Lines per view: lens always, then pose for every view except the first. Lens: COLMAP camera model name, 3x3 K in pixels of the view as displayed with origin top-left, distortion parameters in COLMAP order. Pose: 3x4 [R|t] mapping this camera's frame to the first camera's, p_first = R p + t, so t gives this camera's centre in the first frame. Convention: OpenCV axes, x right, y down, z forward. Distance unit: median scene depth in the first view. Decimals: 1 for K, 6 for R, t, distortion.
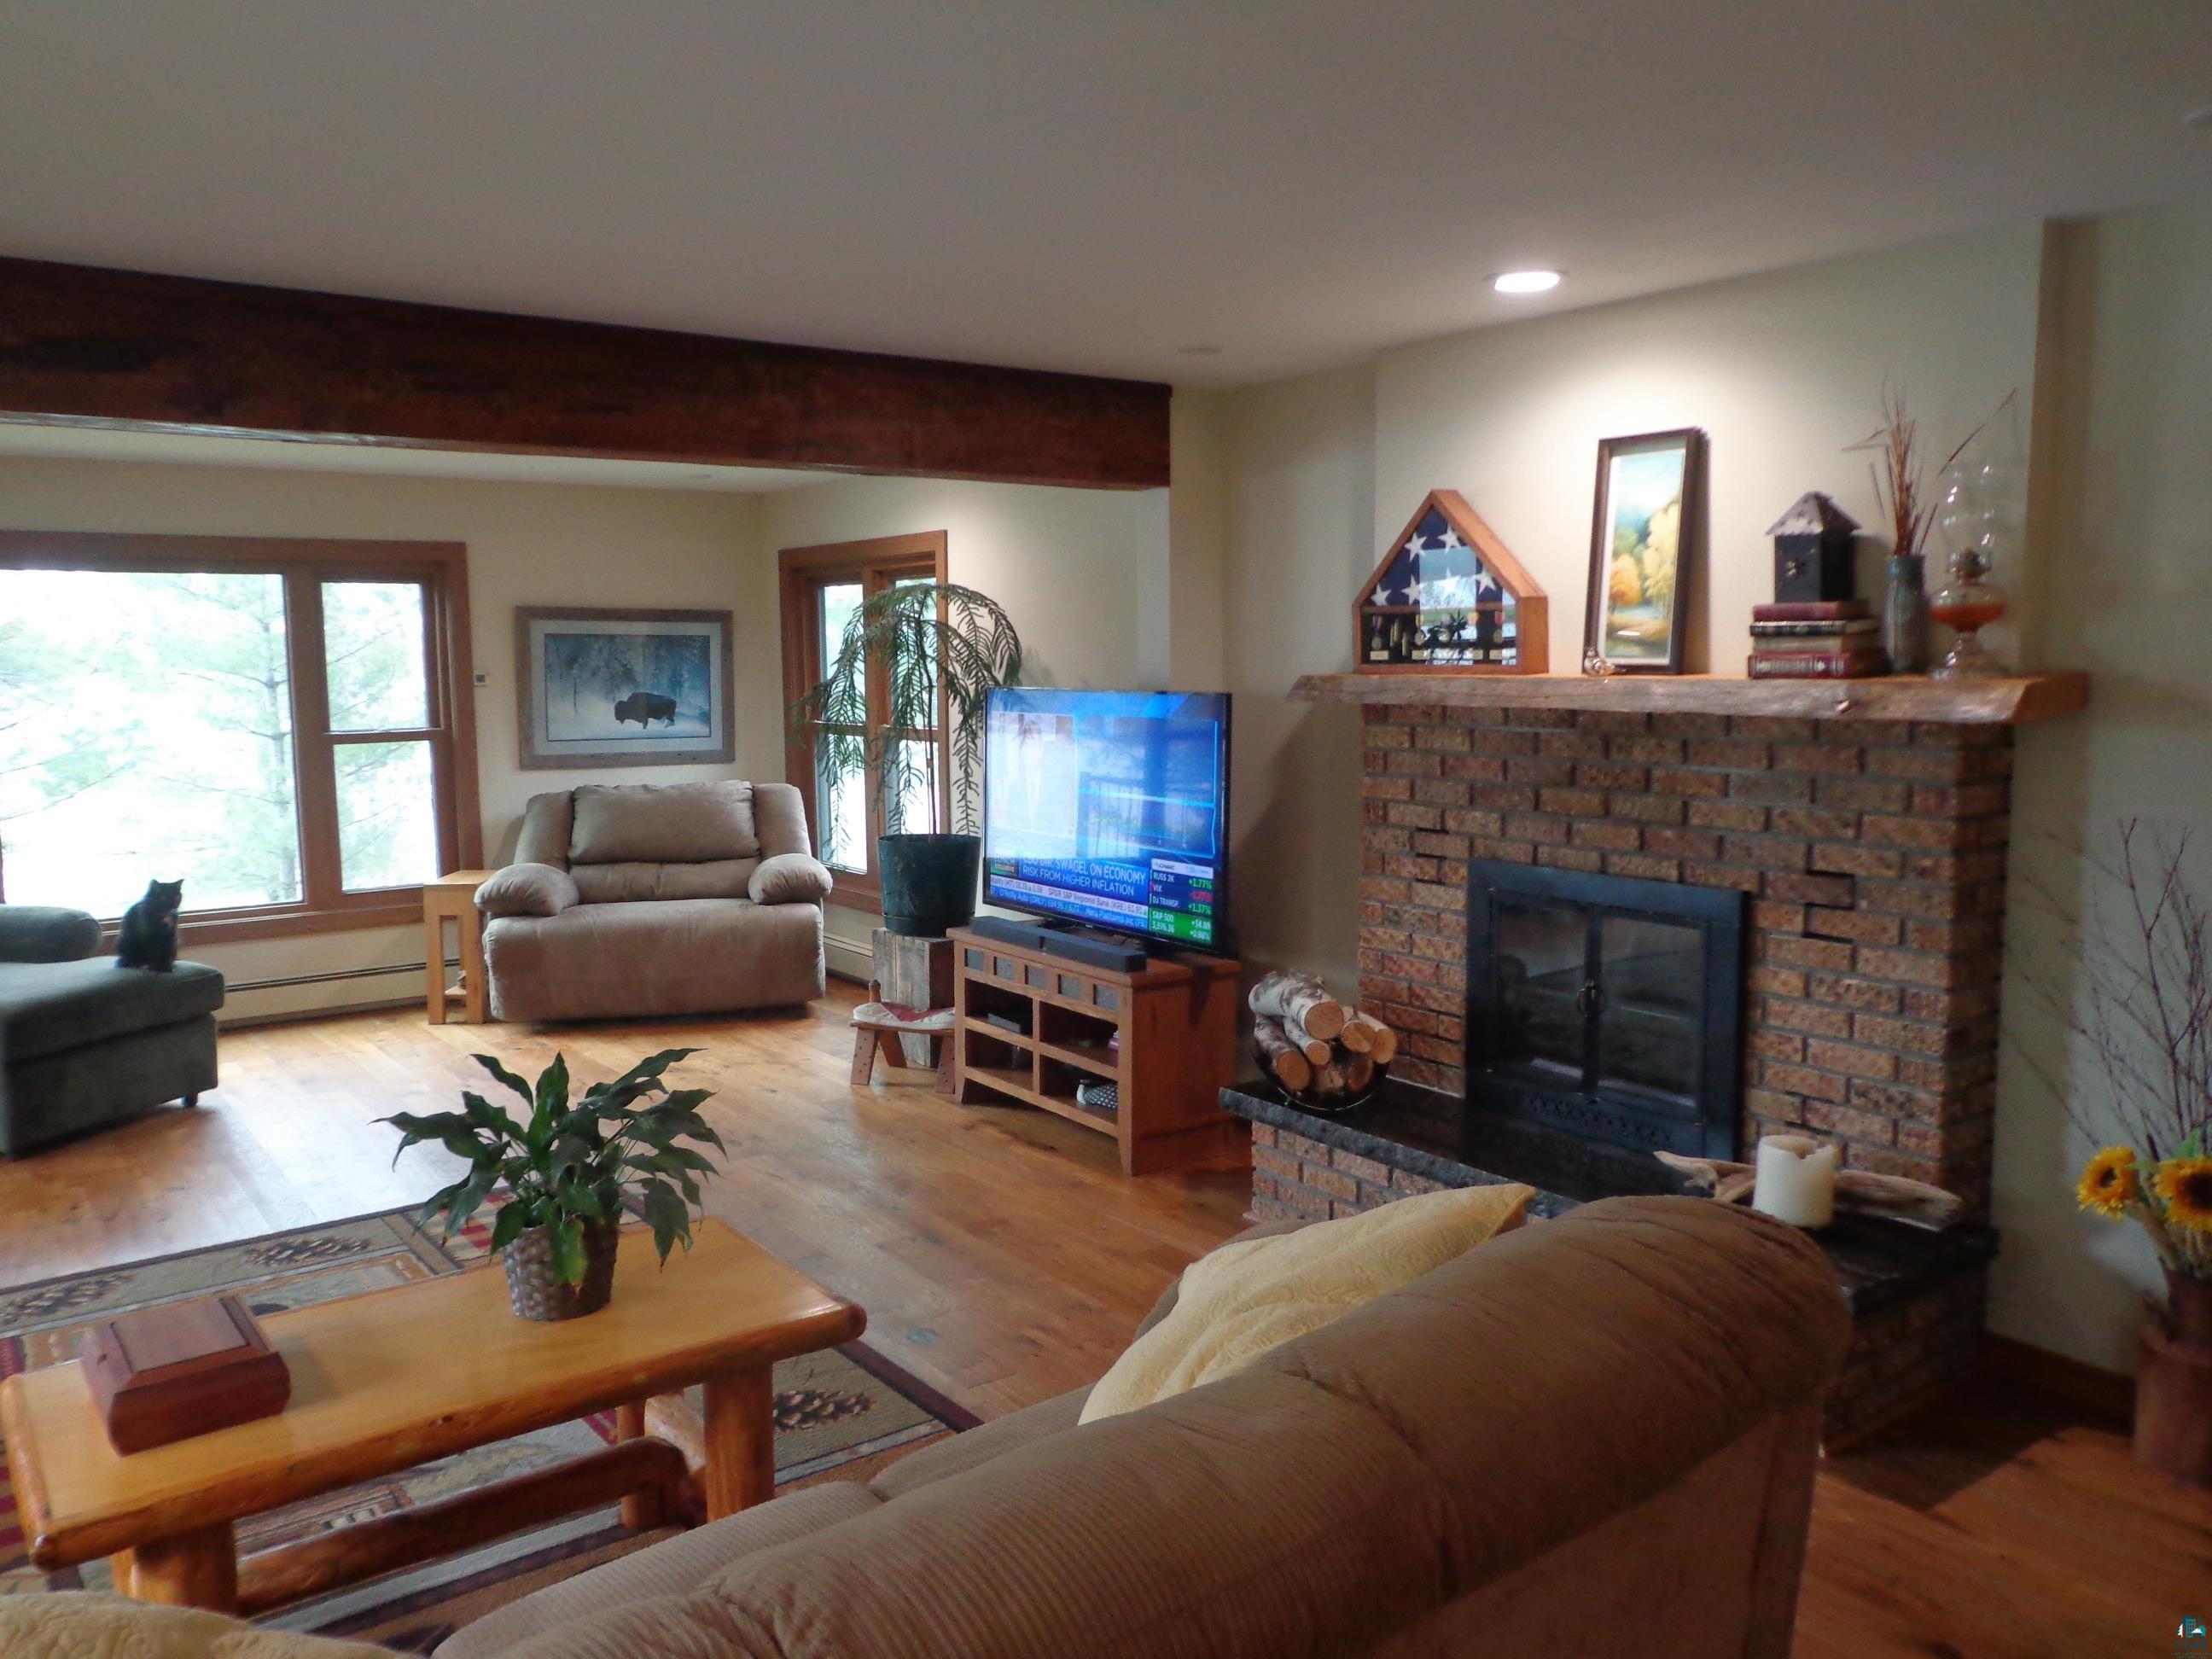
lens RADIAL K [[1627.6, 0, 1101.0], [0, 1627.6, 828.7], [0, 0, 1]] dist [-0.005471, 0.006719]
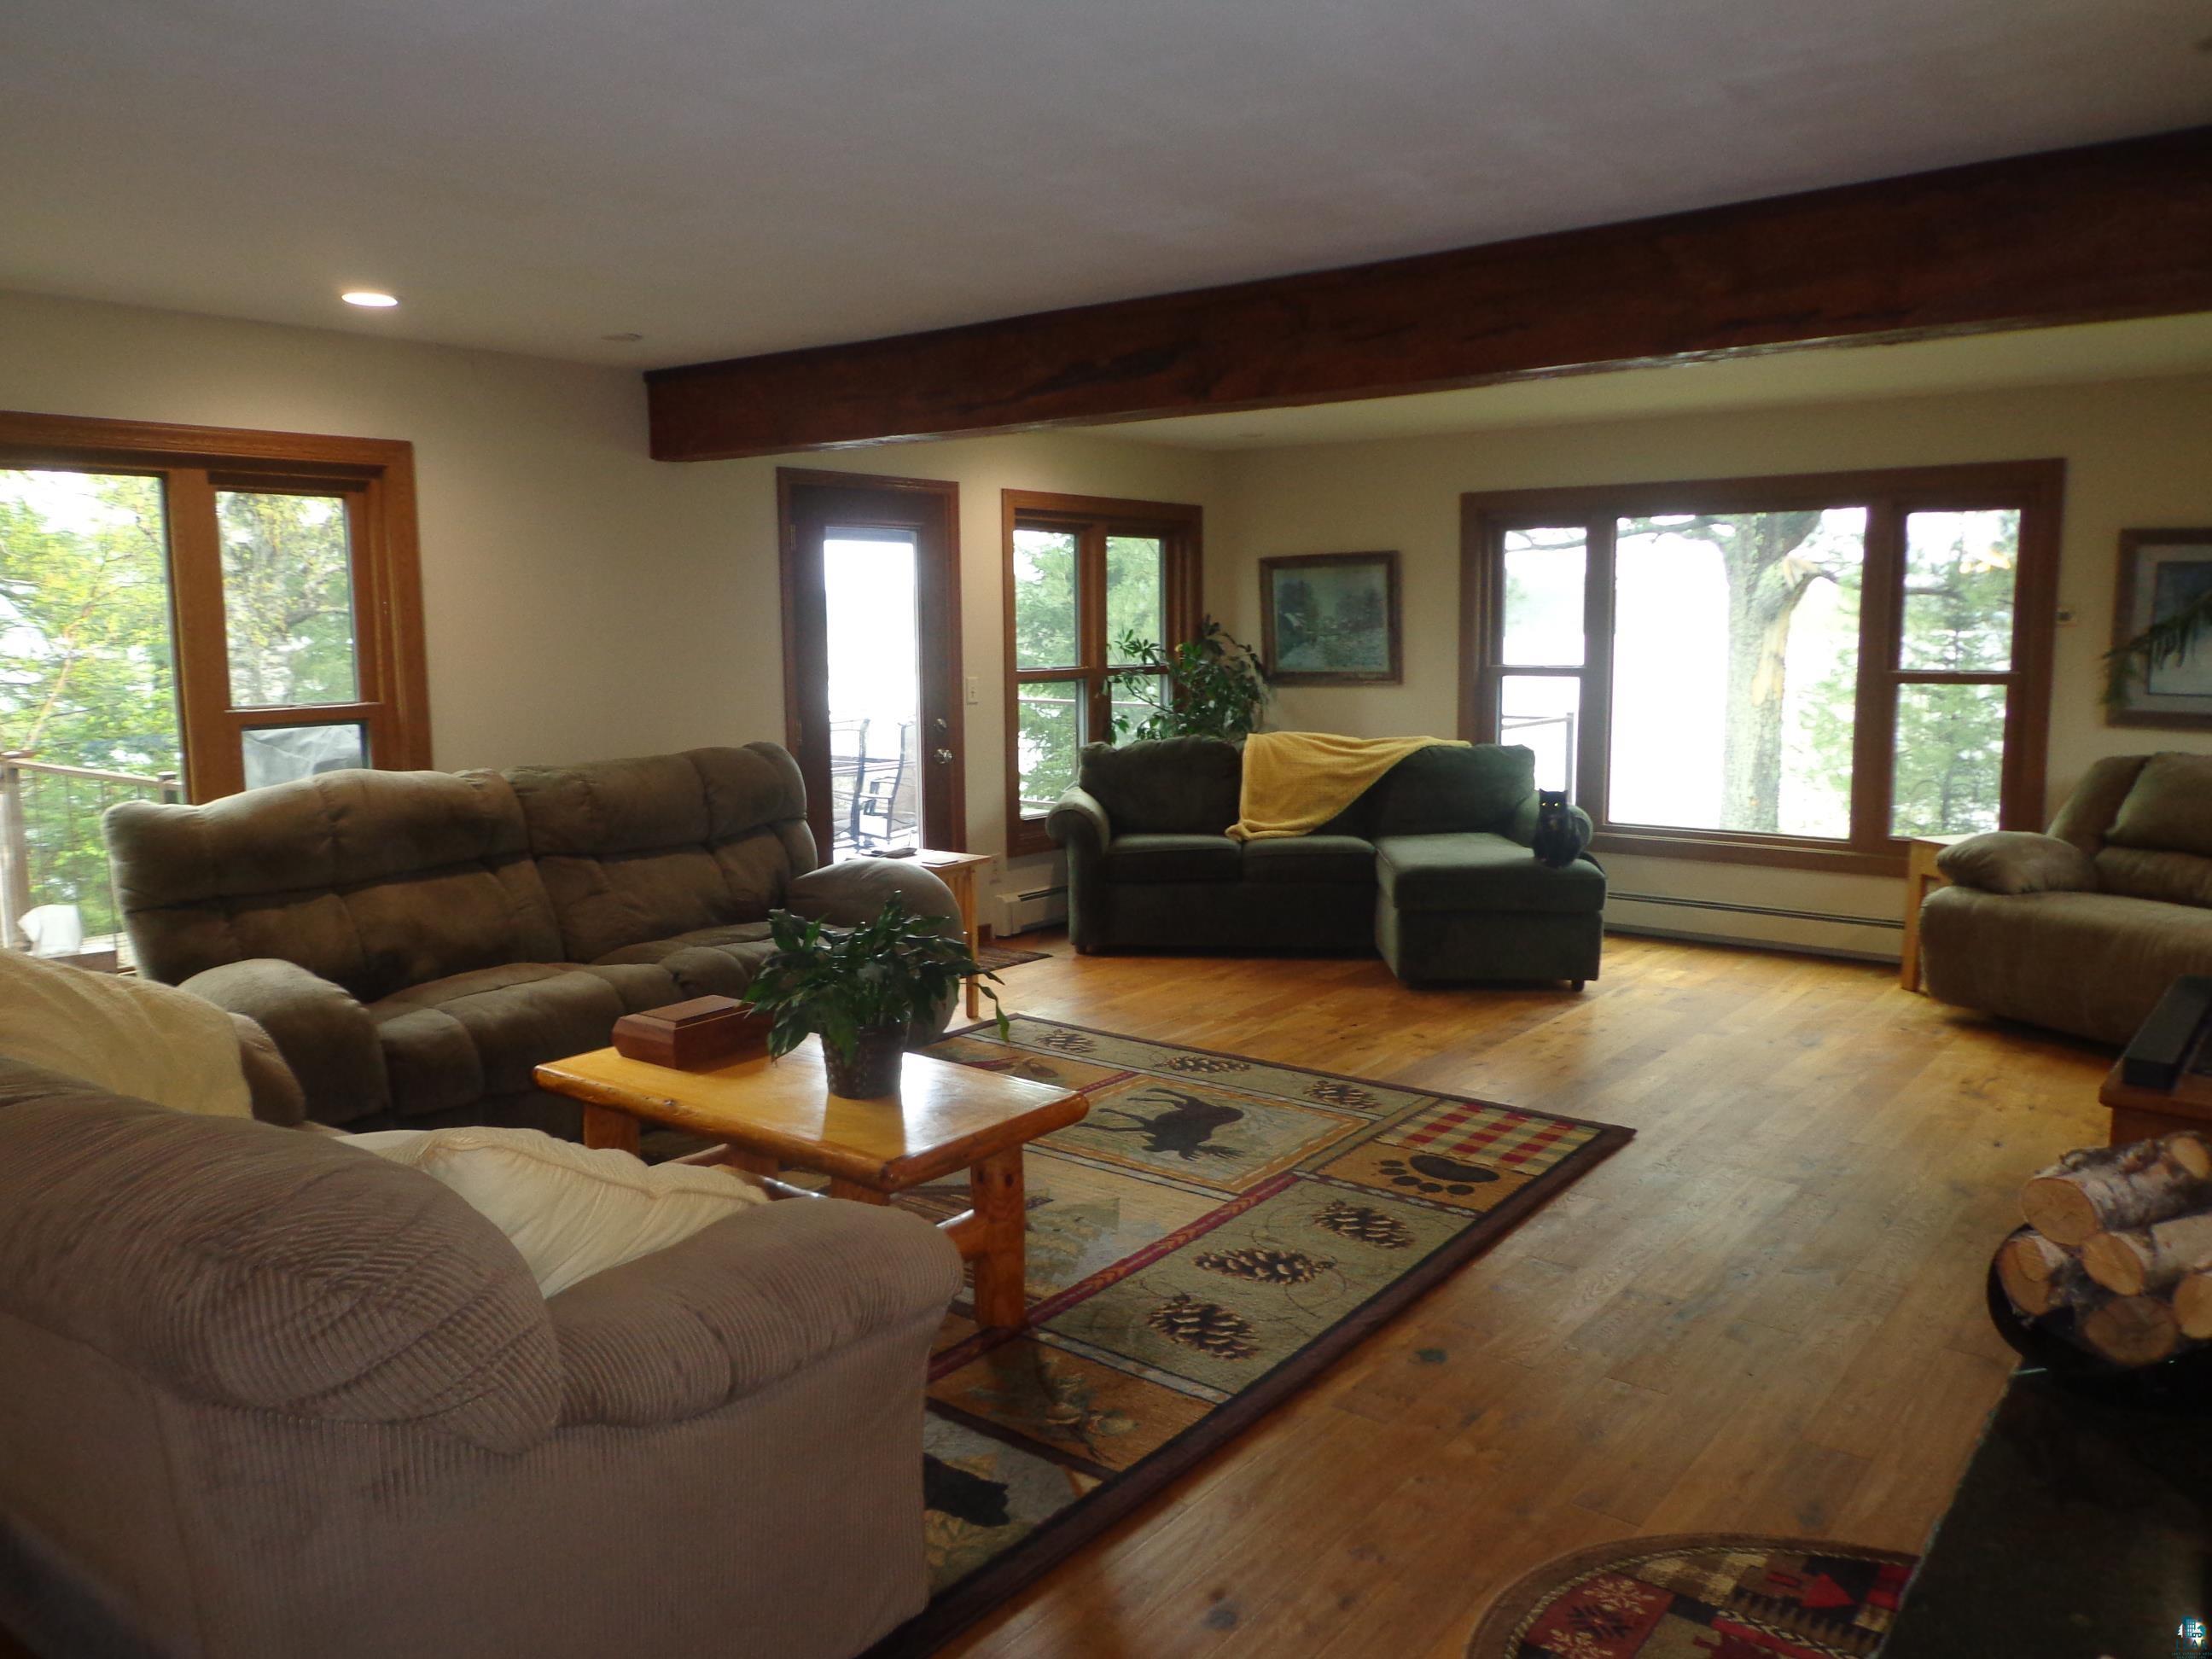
lens RADIAL K [[1627.6, 0, 1101.7], [0, 1627.6, 829.3], [0, 0, 1]] dist [-0.005471, 0.006719]
pose [[0.256519, 0.140974, -0.956203, 0.353732], [-0.096063, 0.988126, 0.119910, -0.037120], [0.961754, 0.061097, 0.267015, 0.300106]]
